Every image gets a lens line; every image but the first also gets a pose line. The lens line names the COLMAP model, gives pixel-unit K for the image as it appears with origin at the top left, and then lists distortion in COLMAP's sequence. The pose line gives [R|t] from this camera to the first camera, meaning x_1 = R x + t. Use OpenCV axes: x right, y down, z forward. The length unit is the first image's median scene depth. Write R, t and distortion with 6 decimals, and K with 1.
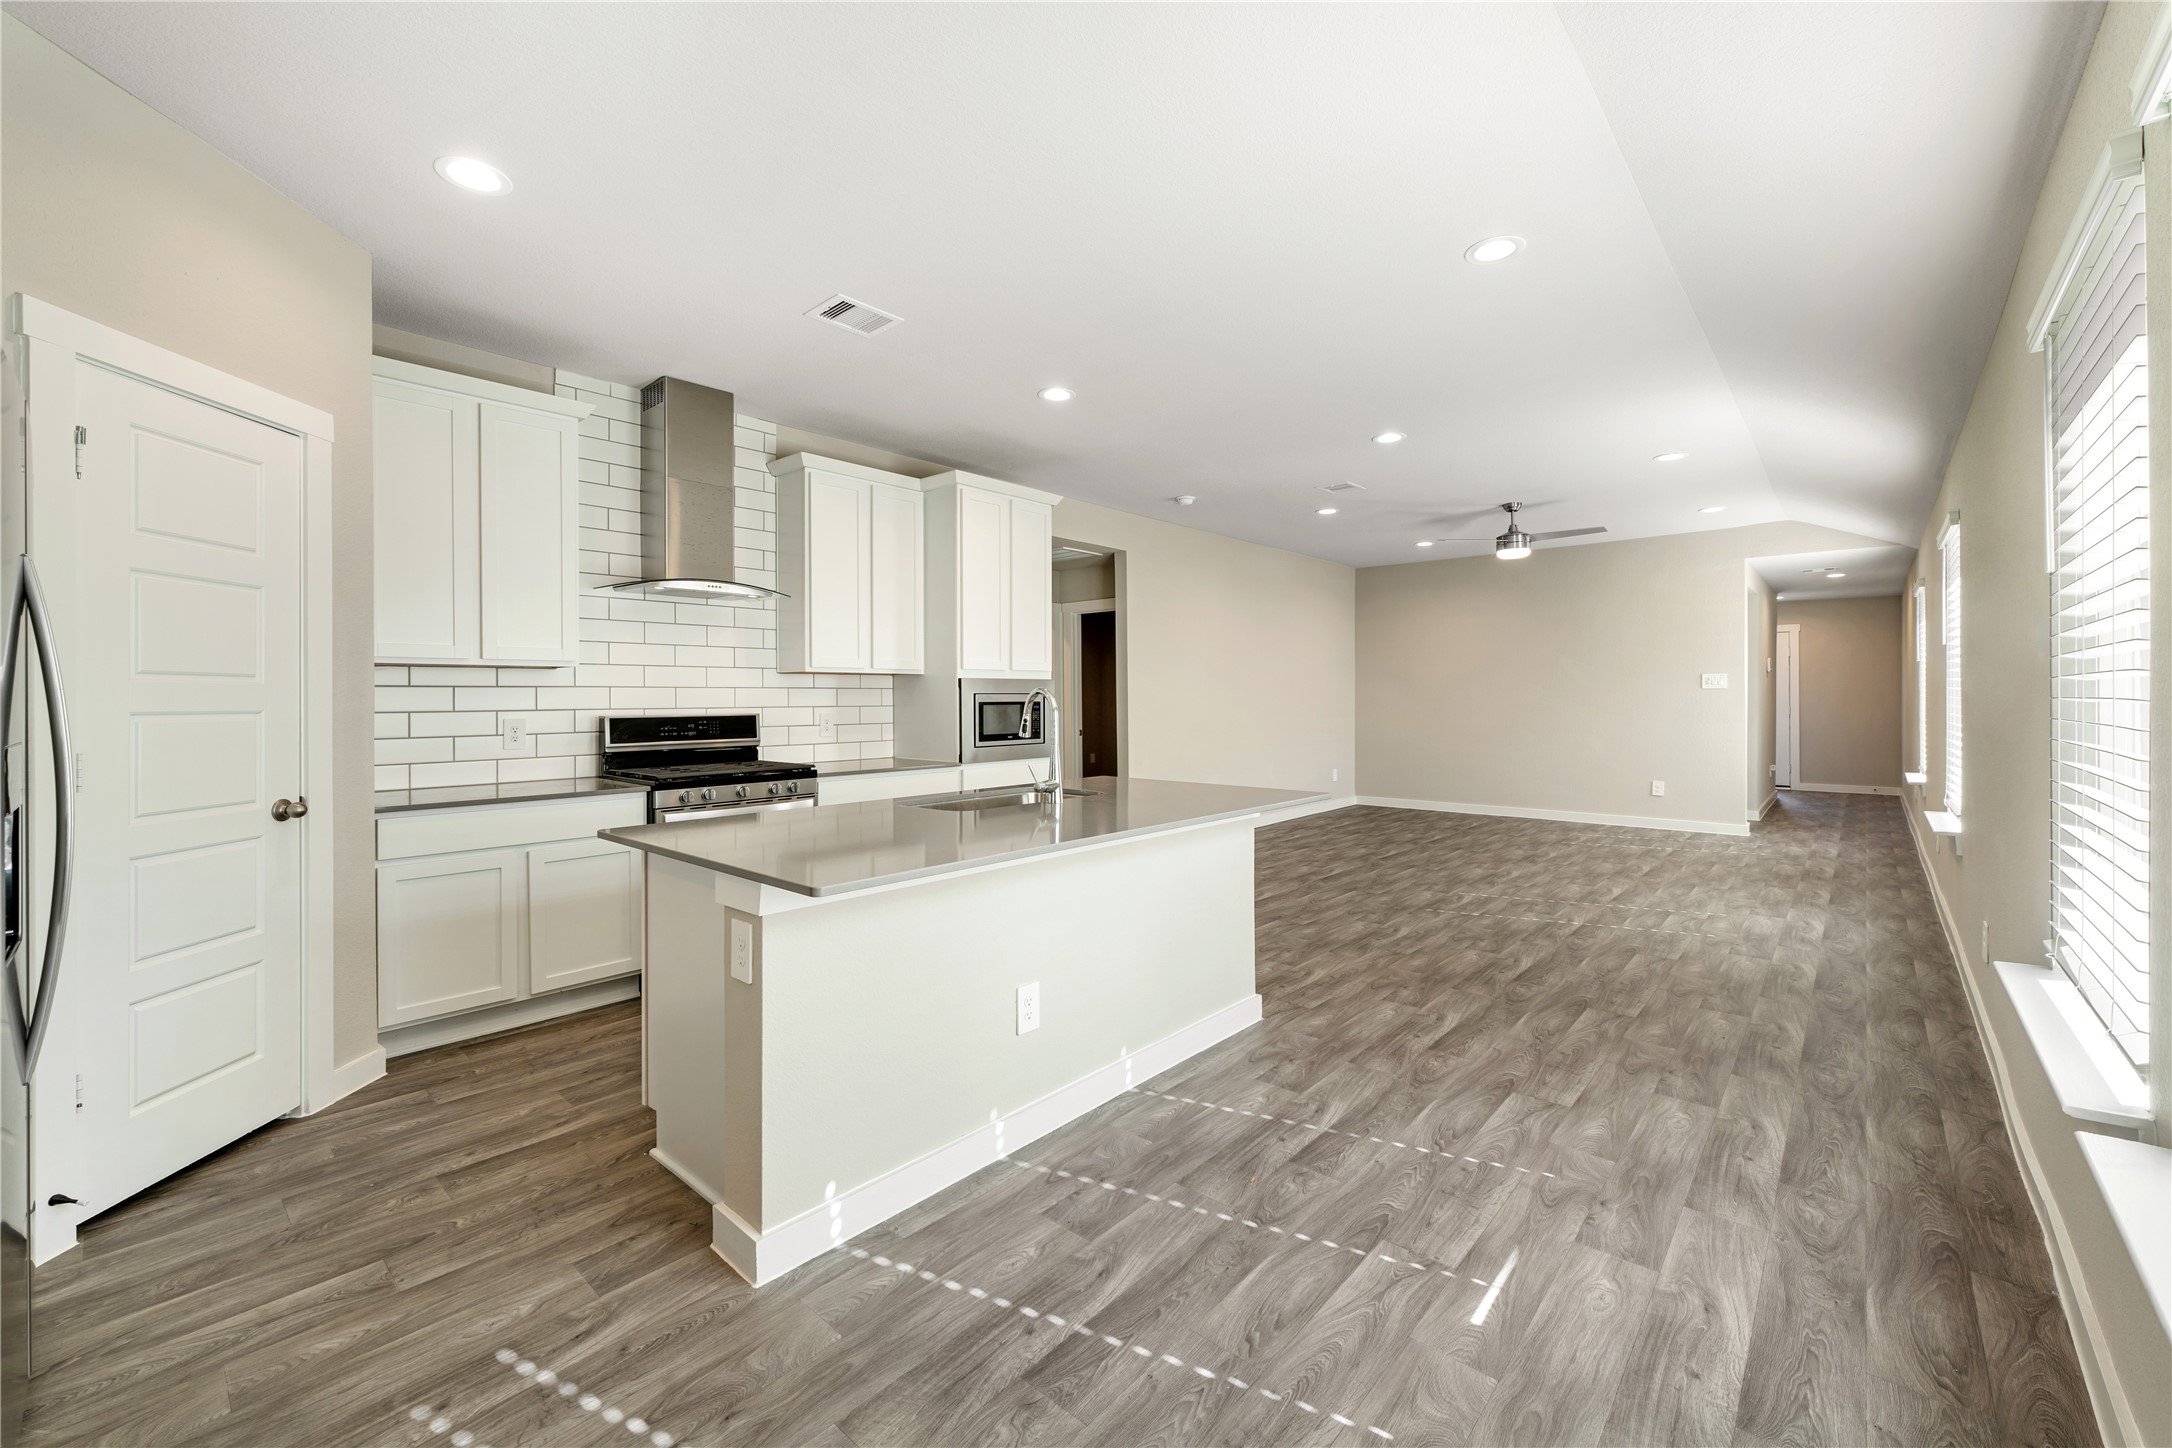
lens RADIAL K [[889.5, 0, 1082.5], [0, 889.5, 736.3], [0, 0, 1]] dist [-0.002636, 0.000788]
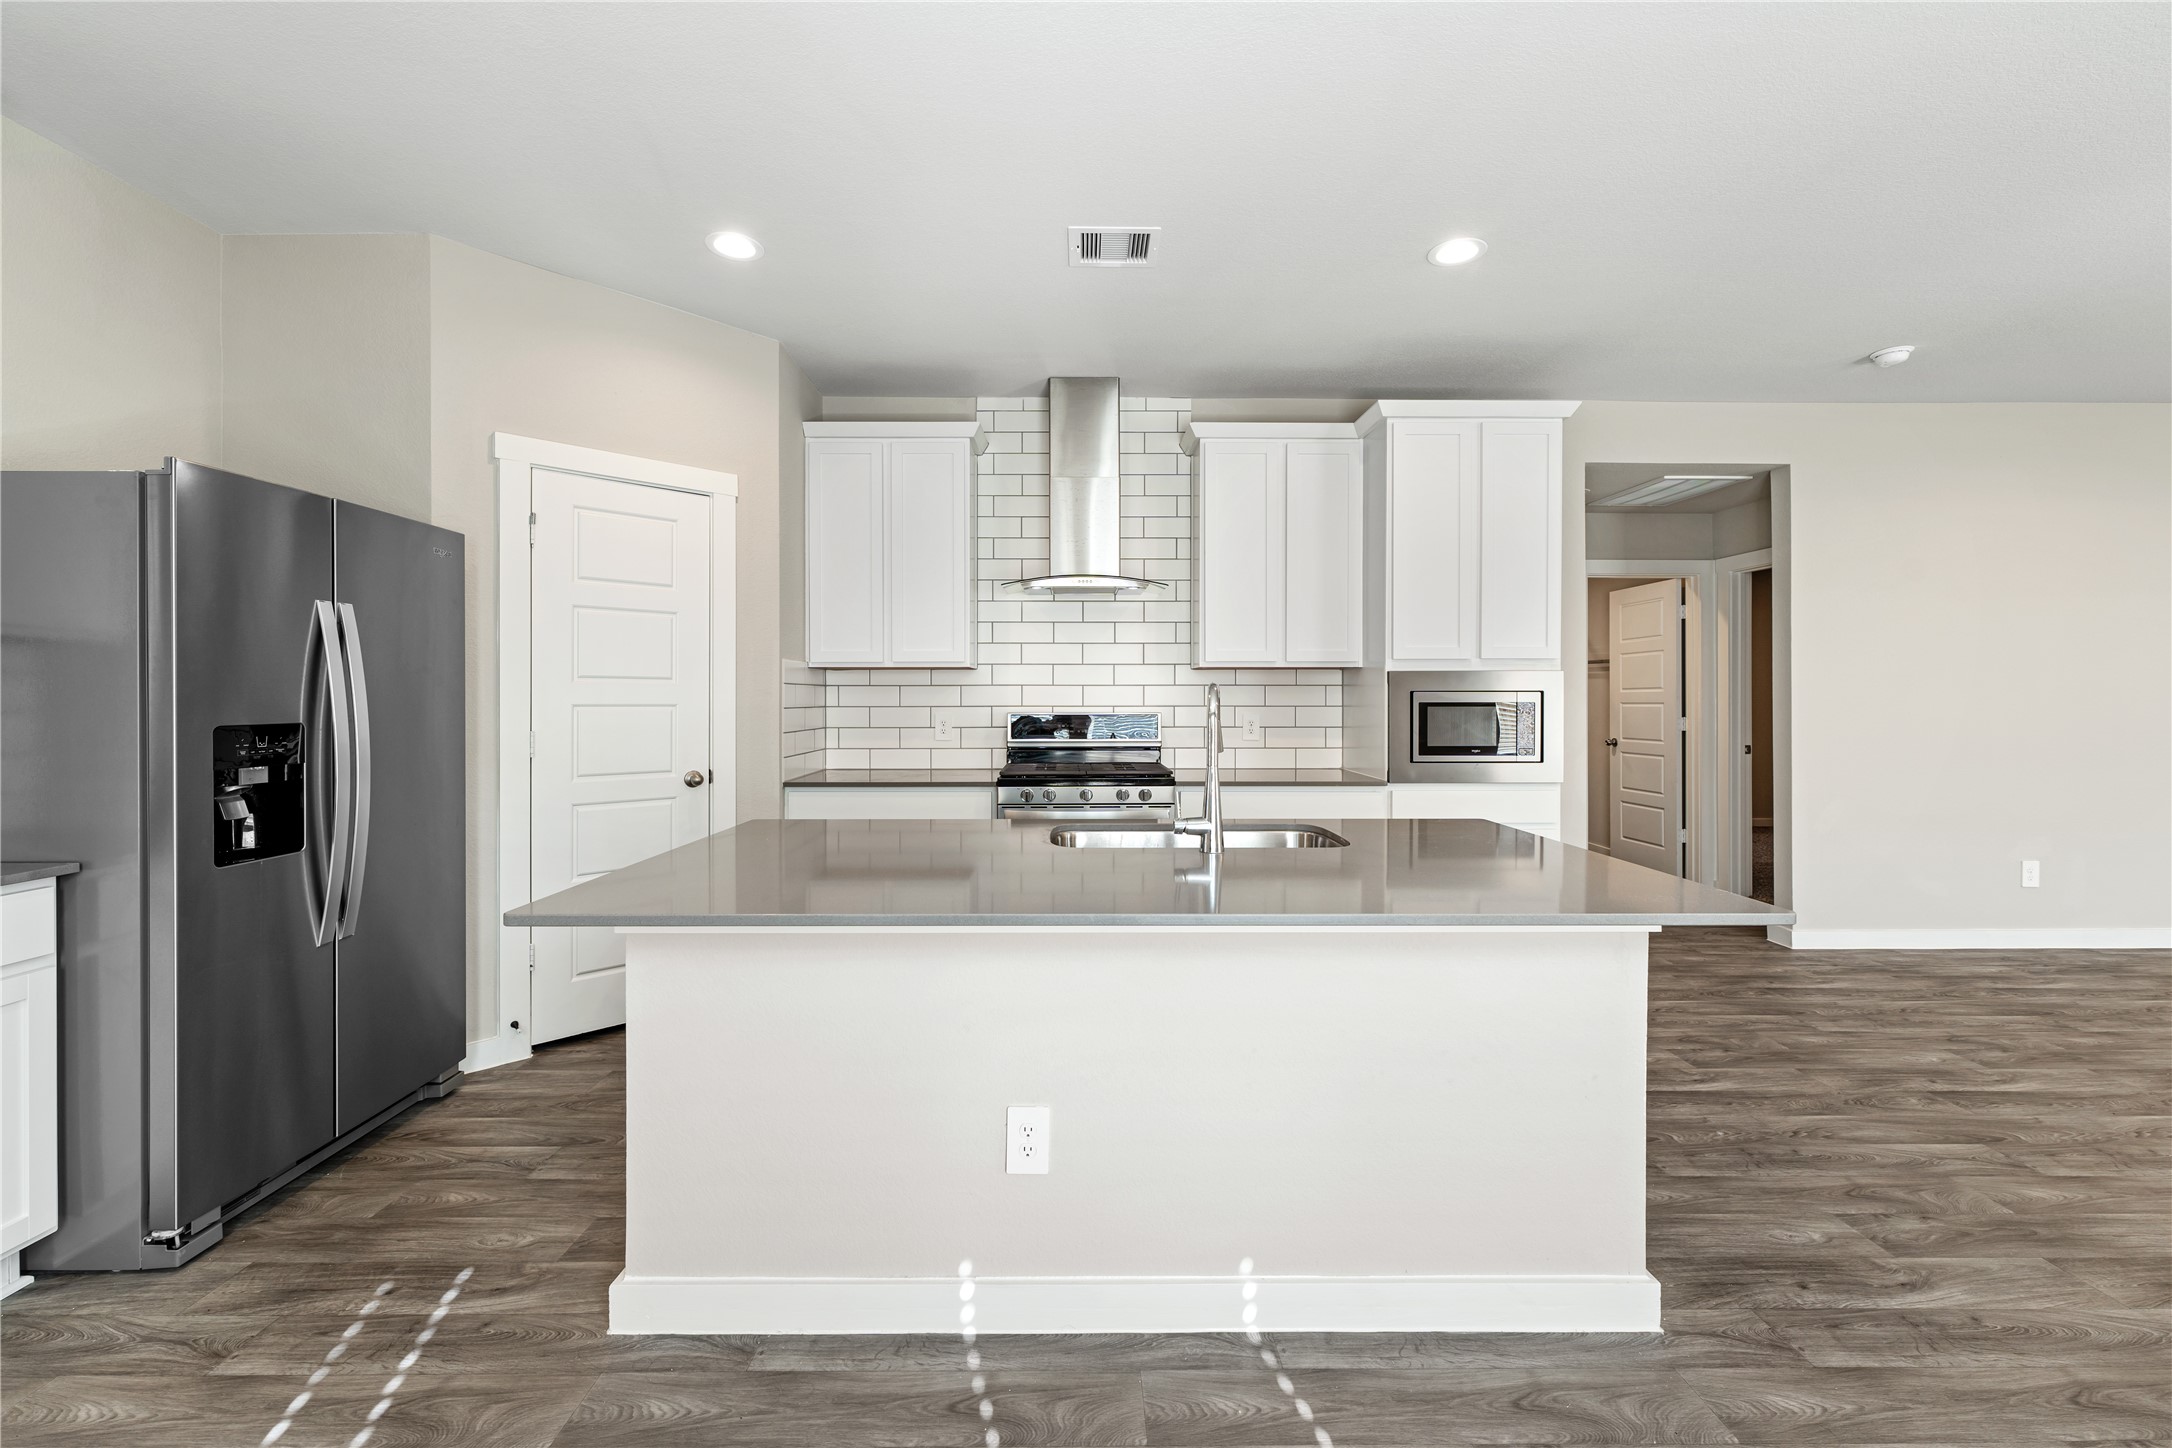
lens RADIAL K [[889.5, 0, 1056.5], [0, 889.5, 712.2], [0, 0, 1]] dist [-0.002636, 0.000788]
pose [[0.665393, 0.016364, -0.746314, 0.306802], [-0.035148, 0.999338, -0.009425, -0.015705], [0.745665, 0.032502, 0.665528, 0.352625]]
